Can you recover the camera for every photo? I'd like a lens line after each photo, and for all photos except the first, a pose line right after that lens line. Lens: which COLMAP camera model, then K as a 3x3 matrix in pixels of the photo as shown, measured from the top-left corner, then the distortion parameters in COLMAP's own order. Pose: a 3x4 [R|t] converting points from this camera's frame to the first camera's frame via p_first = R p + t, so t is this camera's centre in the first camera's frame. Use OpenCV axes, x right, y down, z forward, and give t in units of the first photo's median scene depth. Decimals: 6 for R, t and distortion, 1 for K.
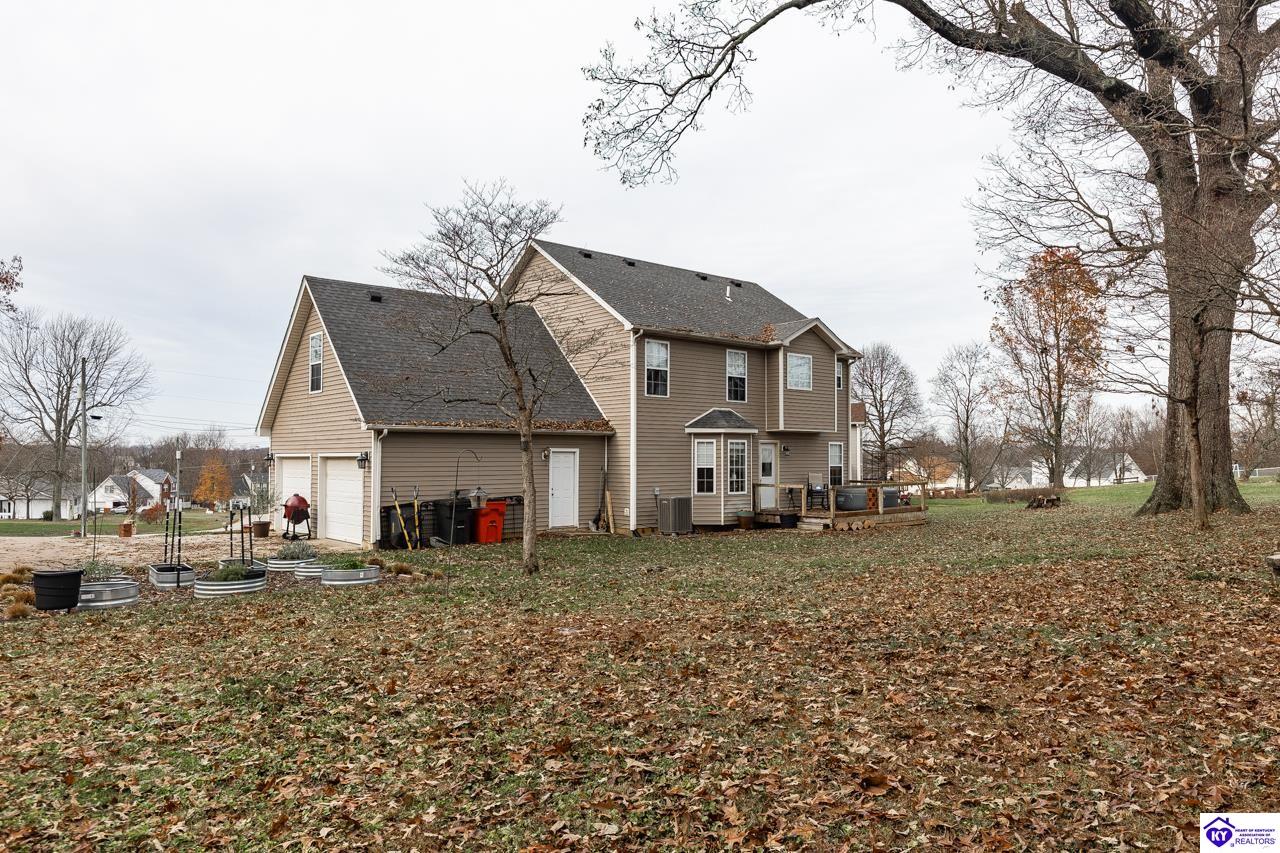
lens RADIAL K [[888.3, 0, 639.0], [0, 888.3, 427.7], [0, 0, 1]] dist [-0.010042, -0.002013]
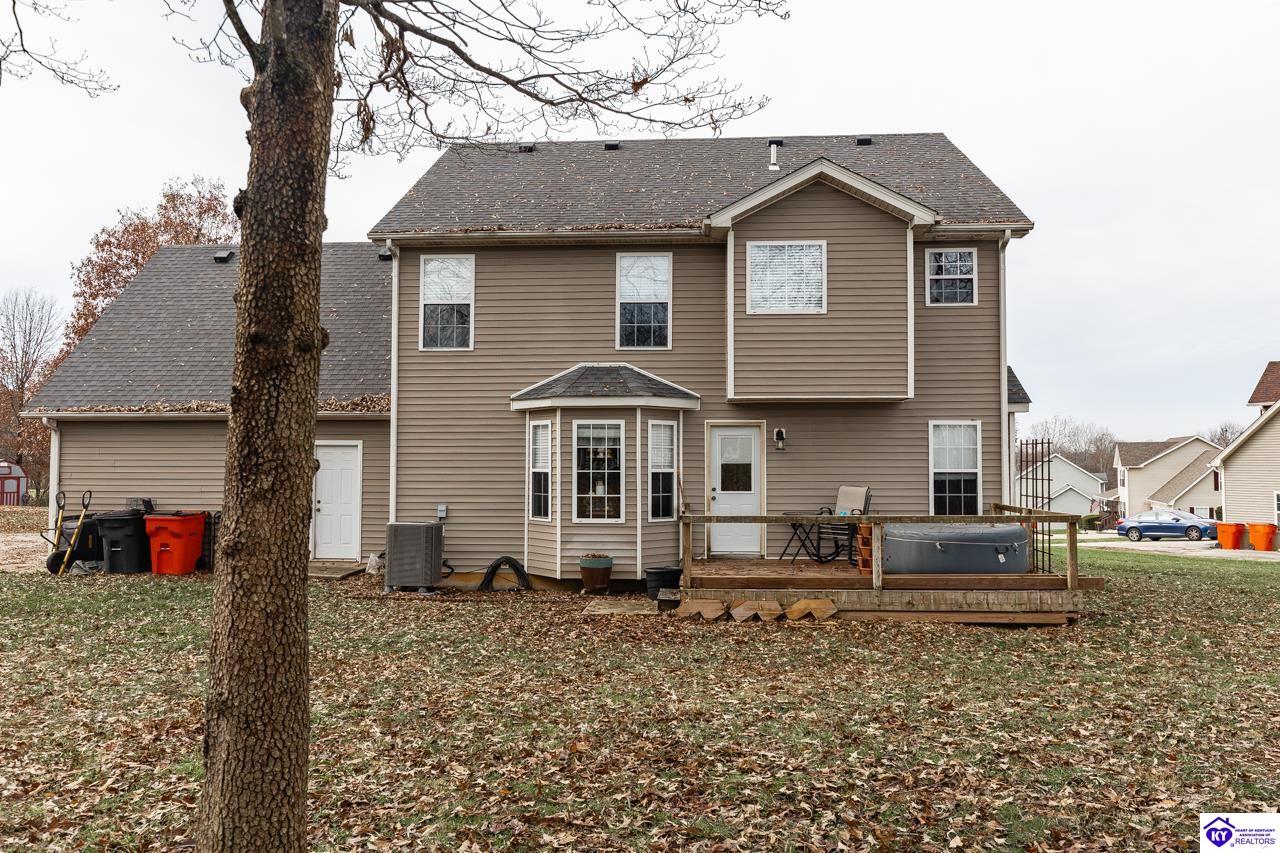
lens RADIAL K [[888.3, 0, 640.5], [0, 888.3, 429.6], [0, 0, 1]] dist [-0.010042, -0.002013]
pose [[0.706730, -0.023364, -0.707098, 0.574818], [0.023090, 0.999684, -0.009954, 0.028999], [0.707107, -0.009292, 0.707046, 0.739123]]
